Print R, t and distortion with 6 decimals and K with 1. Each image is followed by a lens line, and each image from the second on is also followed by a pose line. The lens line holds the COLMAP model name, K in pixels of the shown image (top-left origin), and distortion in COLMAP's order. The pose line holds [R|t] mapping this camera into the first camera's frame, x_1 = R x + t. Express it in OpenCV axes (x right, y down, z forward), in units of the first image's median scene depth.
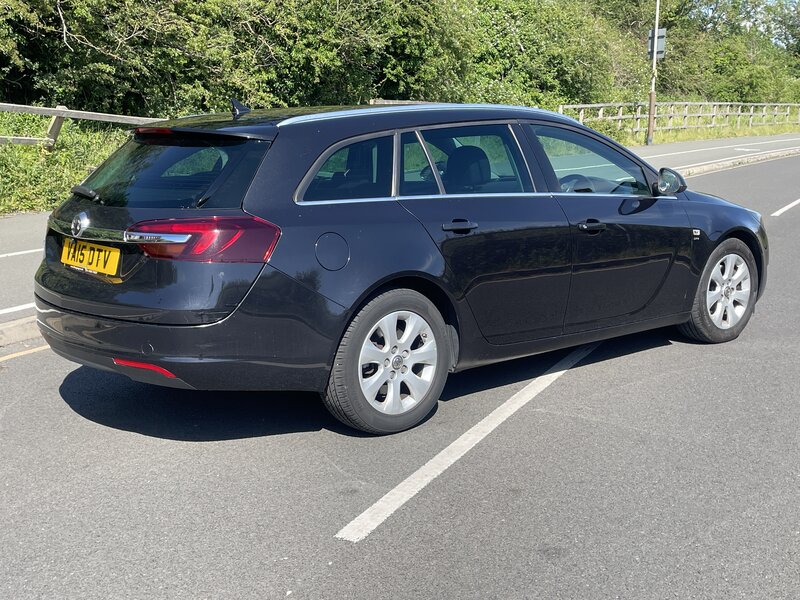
lens RADIAL K [[1014.1, 0, 400.0], [0, 1014.1, 300.0], [0, 0, 1]] dist [0.154128, -0.320116]
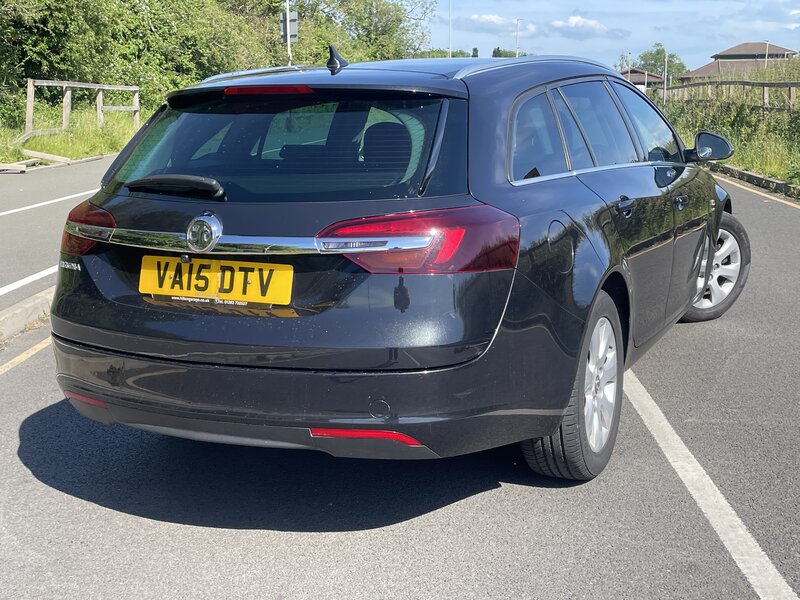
lens RADIAL K [[1036.1, 0, 390.7], [0, 1036.1, 302.6], [0, 0, 1]] dist [0.029674, 0.009498]
pose [[0.919547, -0.084251, 0.383841, -0.135558], [0.080312, 0.996422, 0.026310, -0.010860], [-0.384685, 0.006634, 0.923024, 0.099947]]
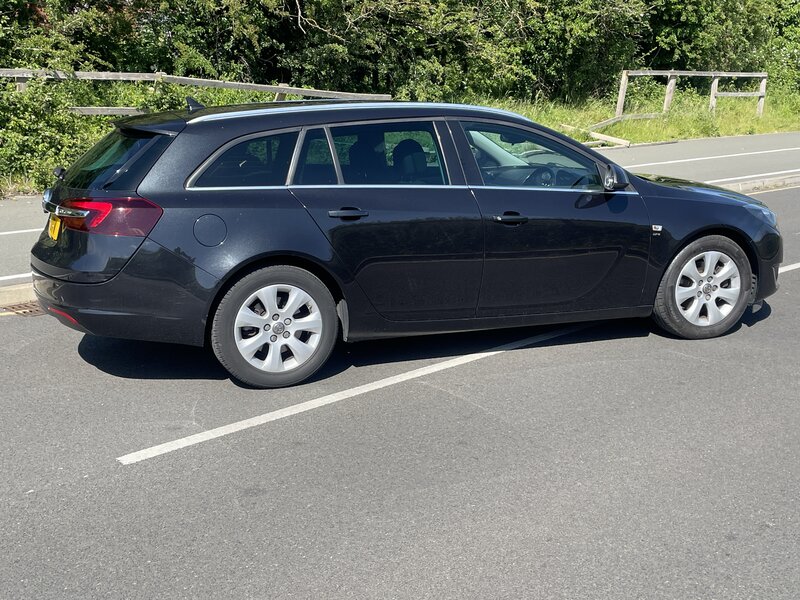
lens RADIAL K [[1014.1, 0, 400.0], [0, 1014.1, 300.0], [0, 0, 1]] dist [0.154128, -0.320116]
pose [[0.939623, 0.075772, -0.333716, 0.155863], [-0.063938, 0.996878, 0.046322, -0.010228], [0.336184, -0.022188, 0.941535, -0.015605]]
